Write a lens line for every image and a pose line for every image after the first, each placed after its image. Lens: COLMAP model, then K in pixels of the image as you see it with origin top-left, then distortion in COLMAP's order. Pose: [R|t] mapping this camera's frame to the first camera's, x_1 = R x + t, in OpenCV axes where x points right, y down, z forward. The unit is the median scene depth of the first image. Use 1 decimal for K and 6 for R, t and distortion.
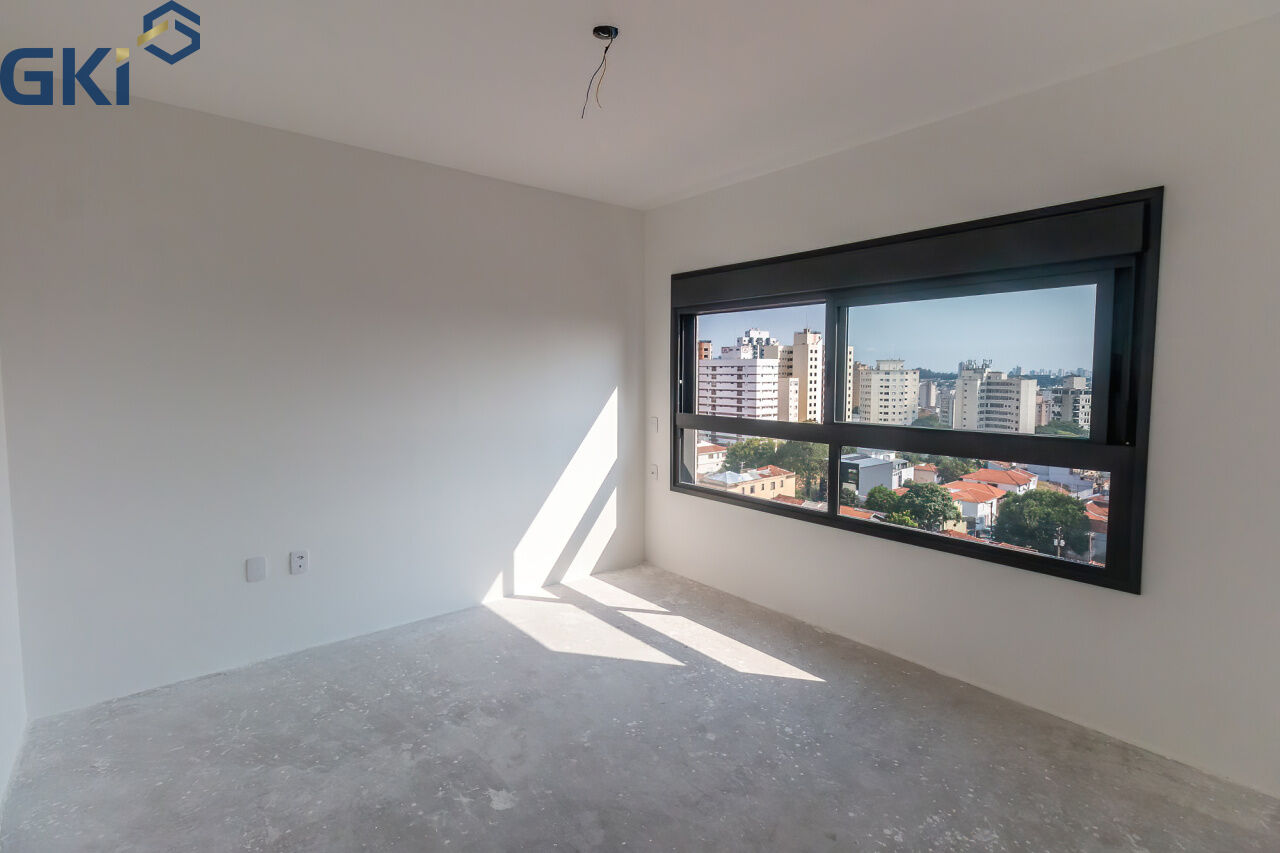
lens RADIAL K [[611.6, 0, 643.7], [0, 611.6, 414.9], [0, 0, 1]] dist [0.001495, 0.000566]
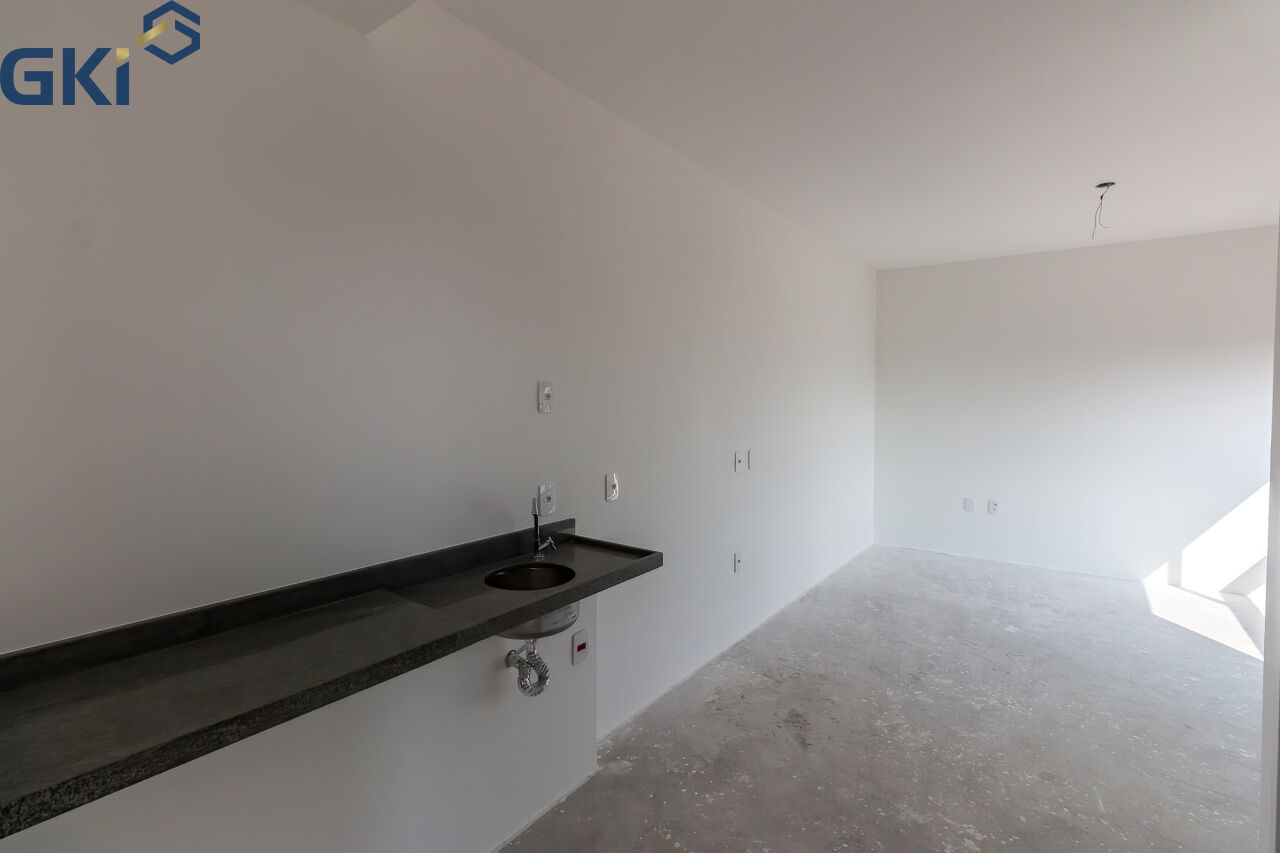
lens RADIAL K [[589.6, 0, 644.7], [0, 589.6, 414.3], [0, 0, 1]] dist [0.001634, -0.000038]
pose [[0.237618, 0.030188, -0.970889, 0.799667], [-0.067093, 0.997640, 0.014599, 0.026558], [0.969039, 0.061671, 0.239083, -0.347186]]
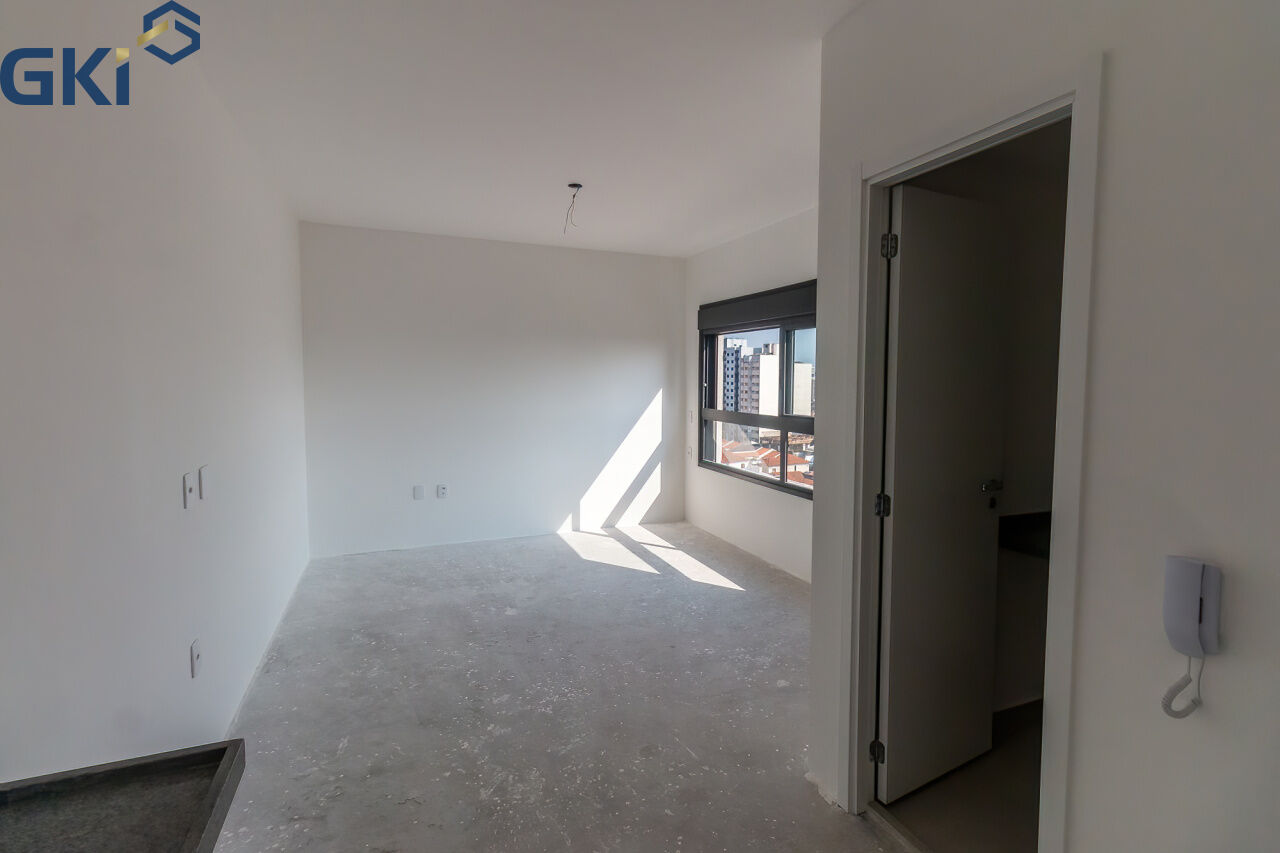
lens RADIAL K [[589.6, 0, 644.7], [0, 589.6, 414.3], [0, 0, 1]] dist [0.001634, -0.000038]
pose [[0.956373, 0.021778, -0.291335, 0.433593], [-0.023985, 0.999704, -0.004005, 0.026357], [0.291162, 0.010818, 0.956613, -0.382645]]
